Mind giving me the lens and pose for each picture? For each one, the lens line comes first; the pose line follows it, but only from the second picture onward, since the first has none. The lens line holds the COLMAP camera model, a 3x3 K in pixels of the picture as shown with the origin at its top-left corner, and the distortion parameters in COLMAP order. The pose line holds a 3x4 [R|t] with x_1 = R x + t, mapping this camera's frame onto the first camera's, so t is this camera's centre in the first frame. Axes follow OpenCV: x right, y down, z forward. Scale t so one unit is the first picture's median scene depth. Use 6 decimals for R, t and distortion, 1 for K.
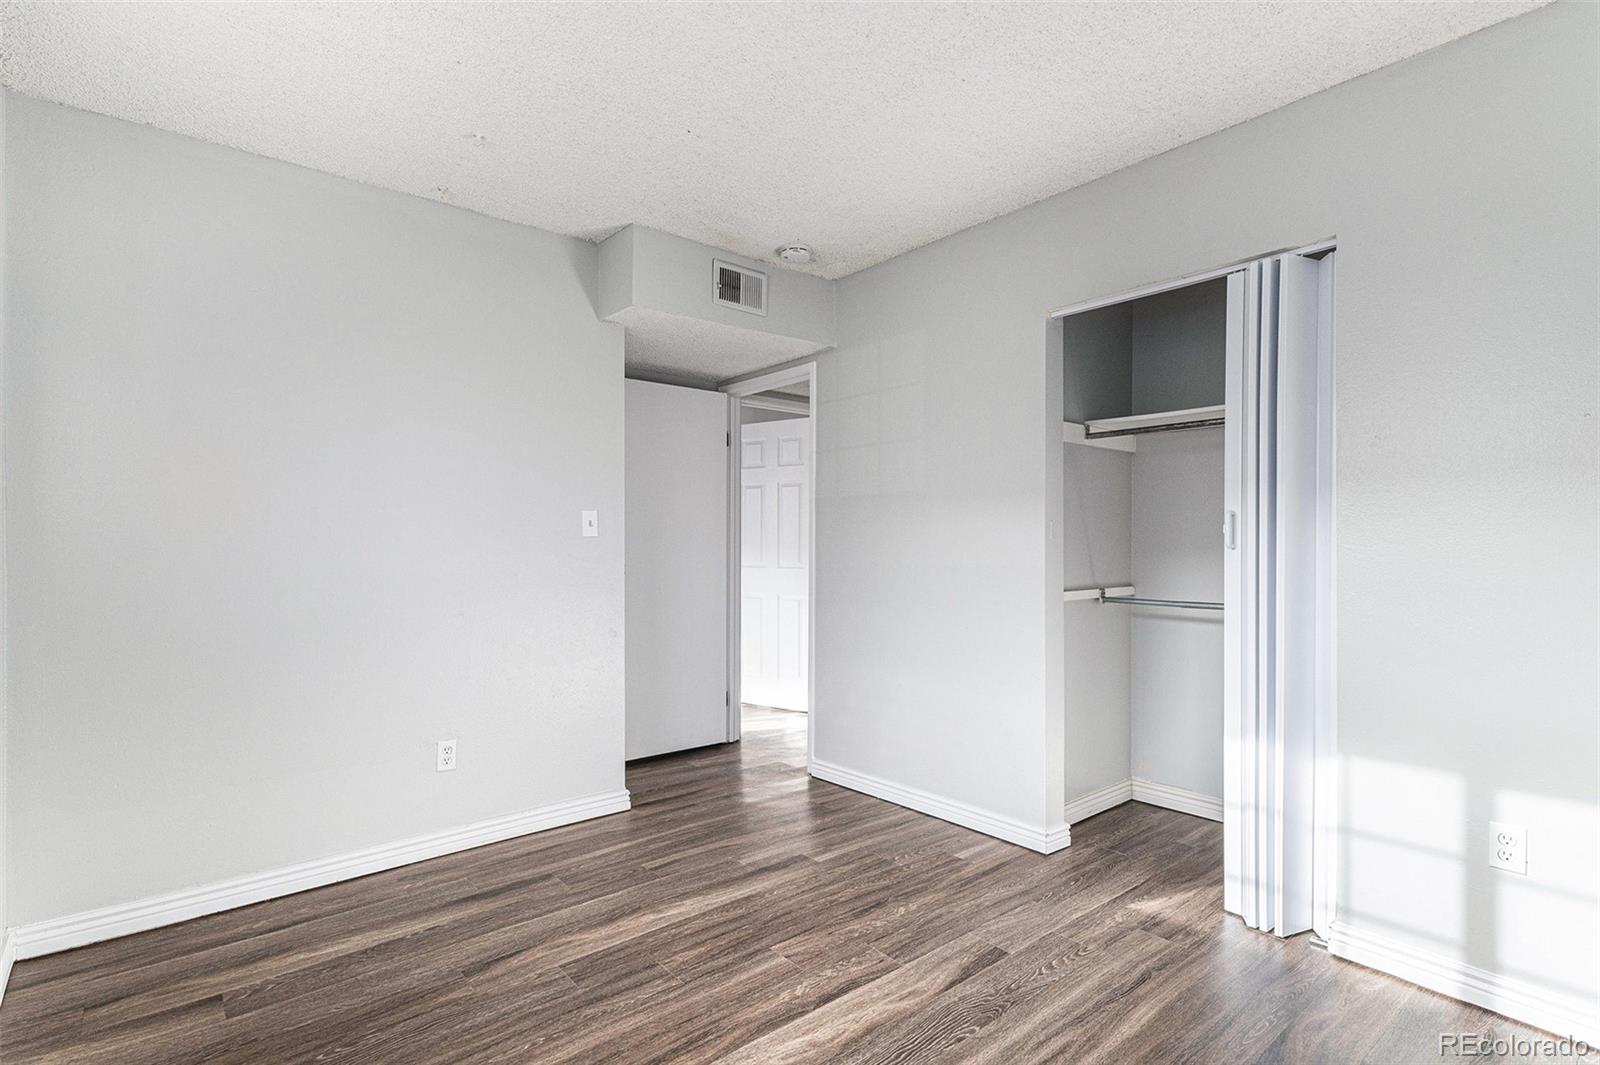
lens RADIAL K [[756.8, 0, 797.1], [0, 756.8, 531.5], [0, 0, 1]] dist [0.008063, -0.002342]
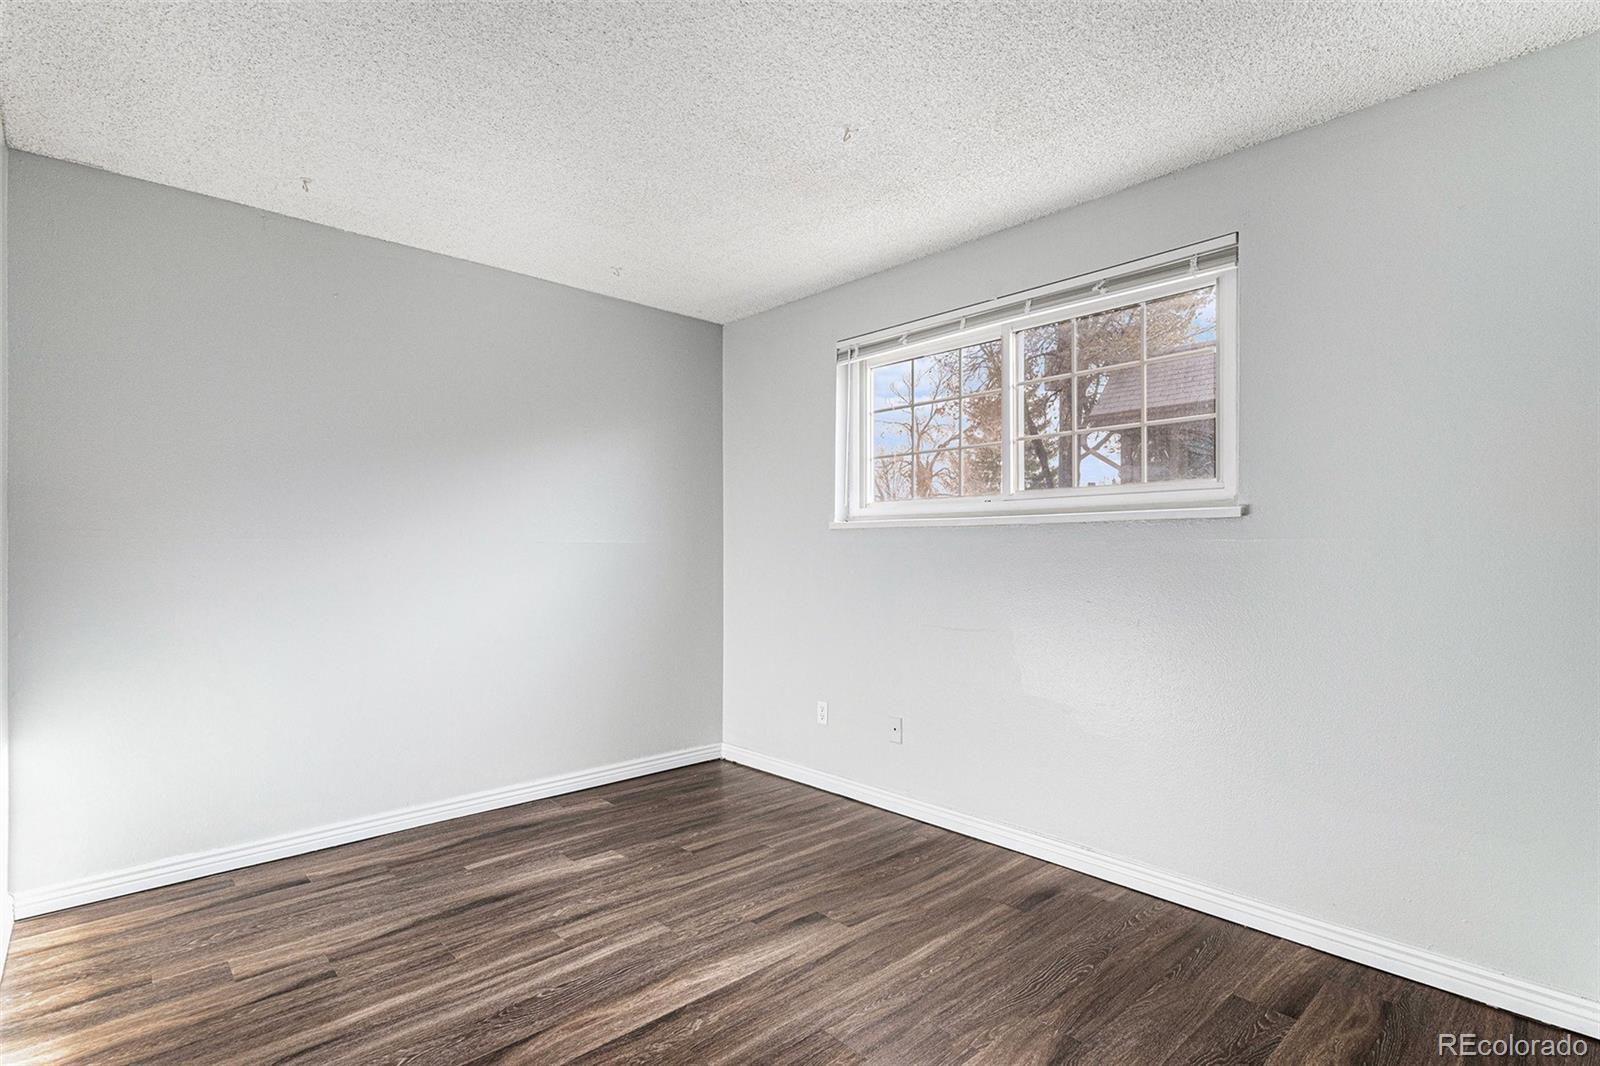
lens RADIAL K [[756.8, 0, 797.1], [0, 756.8, 532.0], [0, 0, 1]] dist [0.008063, -0.002342]
pose [[-0.998780, -0.004132, -0.049210, -0.074368], [-0.002331, 0.999327, -0.036604, 0.024712], [0.049328, -0.036444, -0.998117, 2.045717]]
